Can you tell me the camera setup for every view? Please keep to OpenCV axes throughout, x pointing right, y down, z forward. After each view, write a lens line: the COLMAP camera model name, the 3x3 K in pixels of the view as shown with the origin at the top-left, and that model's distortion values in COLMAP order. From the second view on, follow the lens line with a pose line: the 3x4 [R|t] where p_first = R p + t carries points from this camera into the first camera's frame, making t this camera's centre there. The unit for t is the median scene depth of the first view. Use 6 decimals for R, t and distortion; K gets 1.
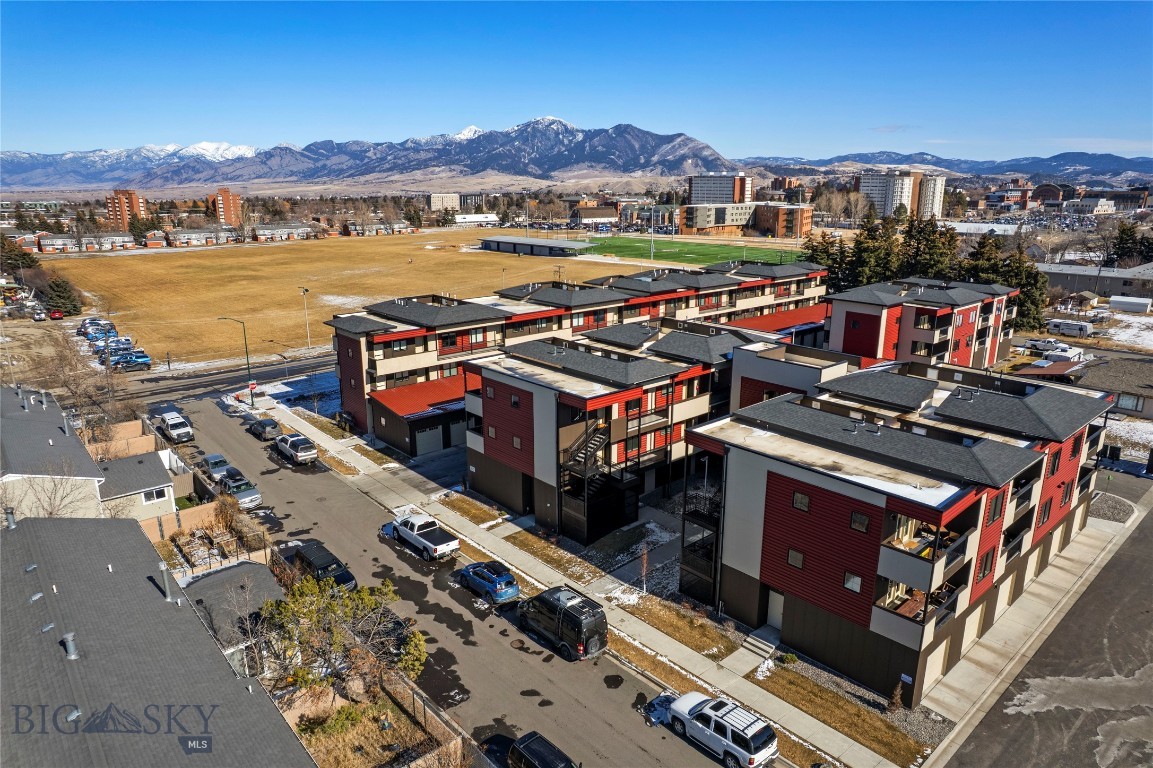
lens RADIAL K [[739.4, 0, 577.3], [0, 739.4, 383.4], [0, 0, 1]] dist [-0.082221, 0.073186]
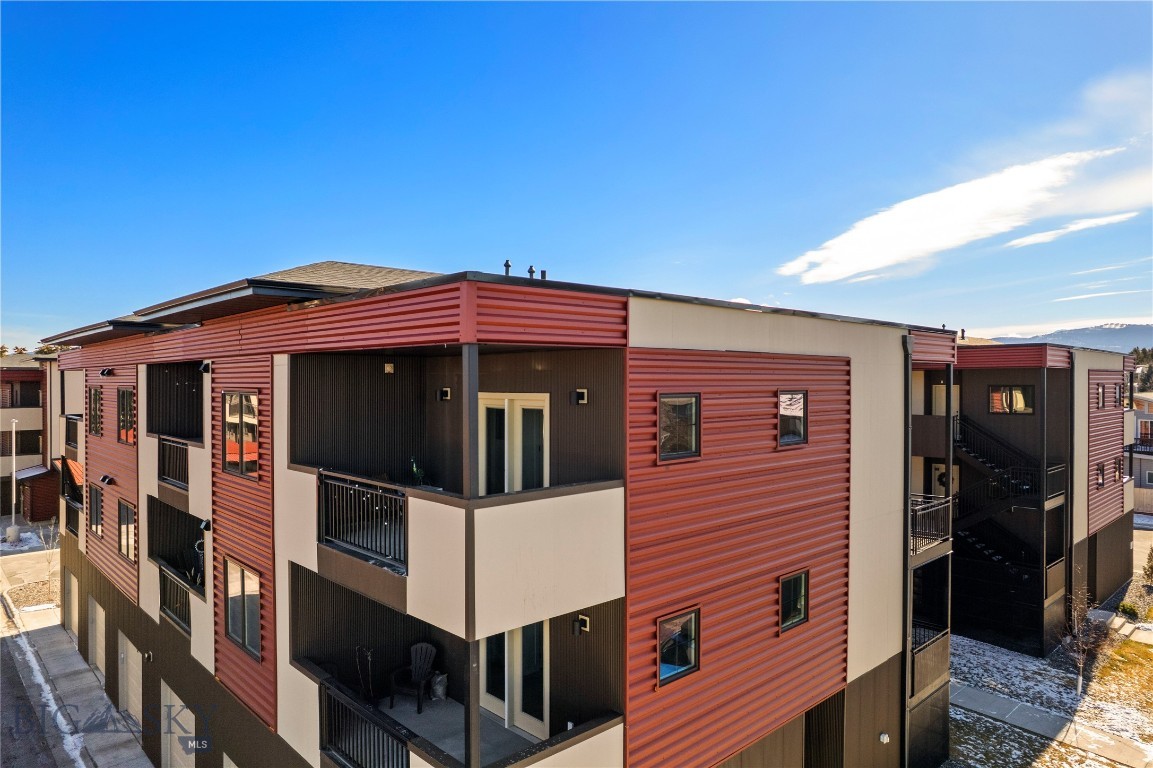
lens RADIAL K [[739.4, 0, 578.0], [0, 739.4, 384.9], [0, 0, 1]] dist [-0.082221, 0.073186]
pose [[-0.026603, -0.005721, 0.999630, -0.255868], [0.263173, 0.964667, 0.012525, -0.005668], [-0.964382, 0.263409, -0.024157, 0.862202]]
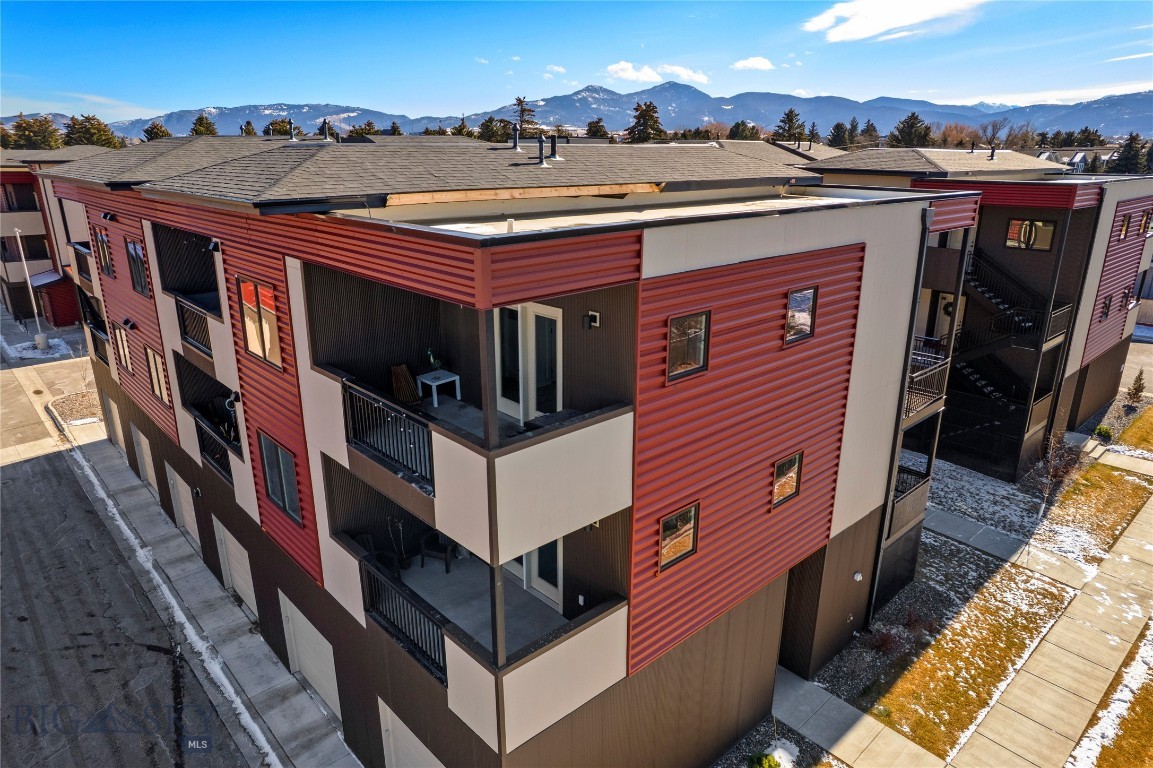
lens RADIAL K [[739.4, 0, 577.6], [0, 739.4, 386.5], [0, 0, 1]] dist [-0.082221, 0.073186]
pose [[-0.015564, -0.309233, 0.950859, -0.255614], [0.260081, 0.916988, 0.302475, -0.036633], [-0.965461, 0.252008, 0.066153, 0.854923]]
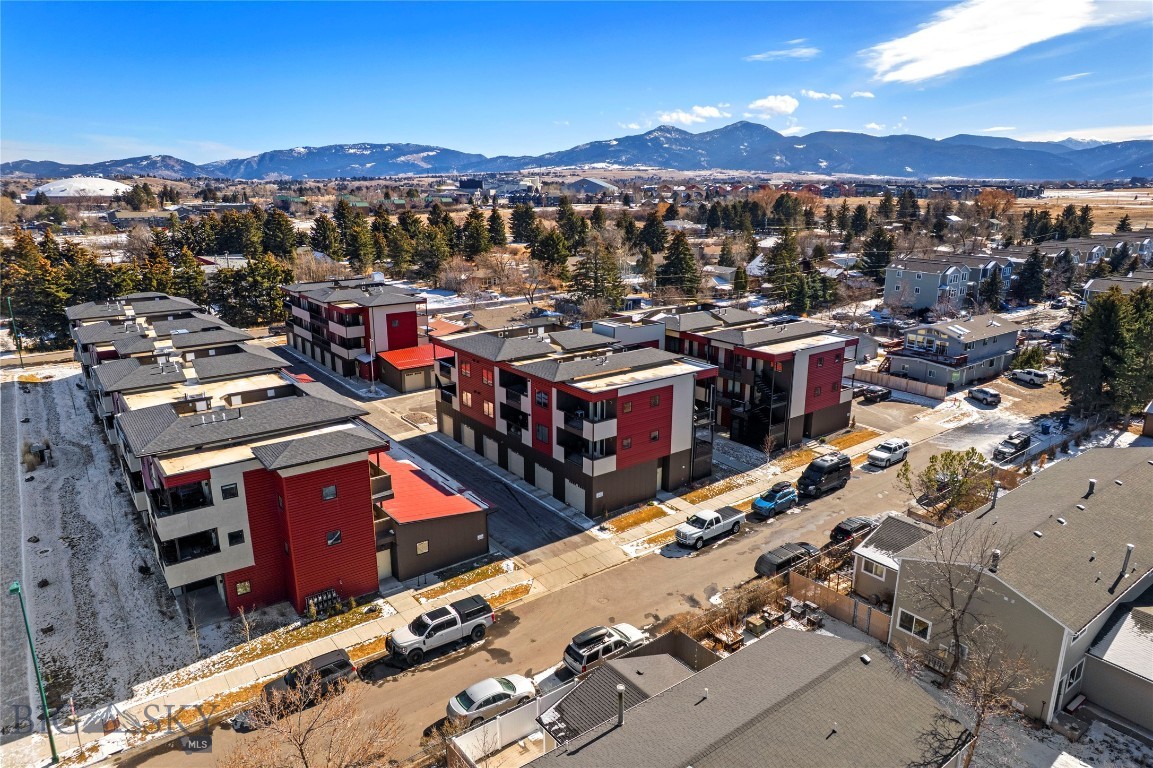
lens RADIAL K [[739.4, 0, 578.6], [0, 739.4, 385.8], [0, 0, 1]] dist [-0.082221, 0.073186]
pose [[0.076272, -0.262714, 0.961854, -0.977235], [0.259379, 0.936681, 0.235271, -0.245713], [-0.962759, 0.231540, 0.139585, 0.764284]]
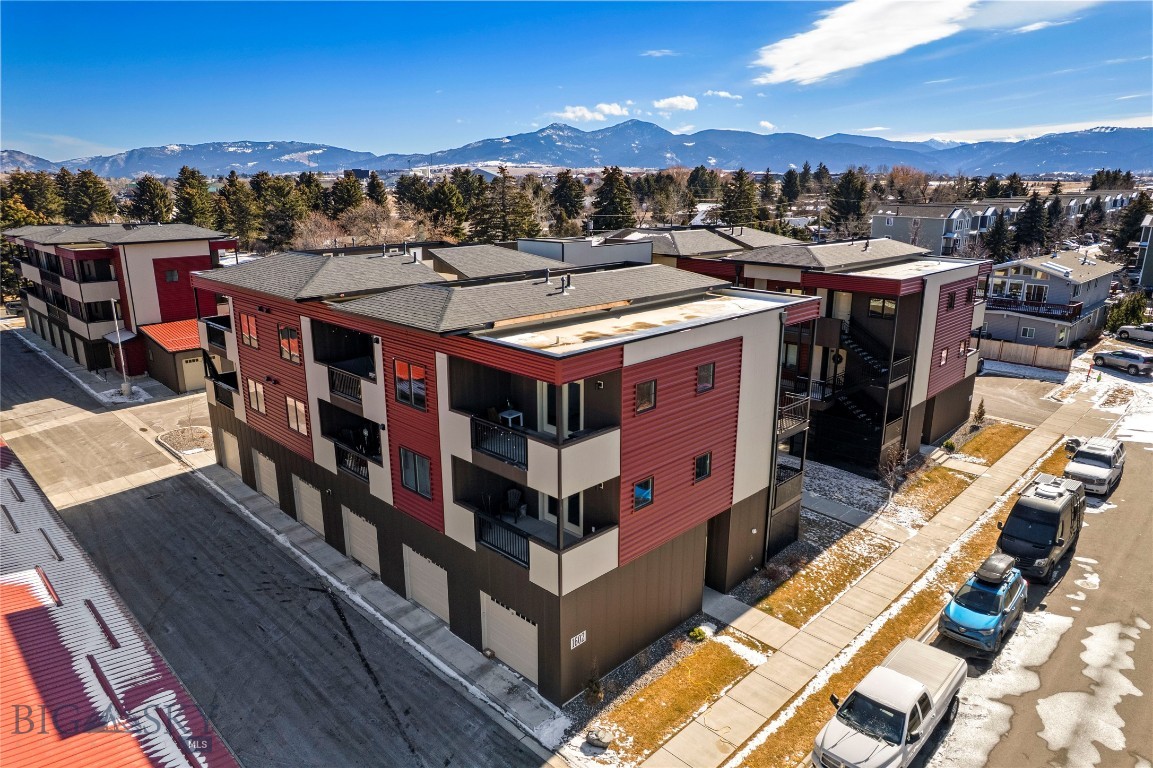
lens RADIAL K [[739.4, 0, 578.3], [0, 739.4, 385.5], [0, 0, 1]] dist [-0.082221, 0.073186]
pose [[-0.062145, -0.264013, 0.962515, -0.416387], [0.261555, 0.926367, 0.270986, -0.092371], [-0.963186, 0.268591, 0.011485, 0.864125]]
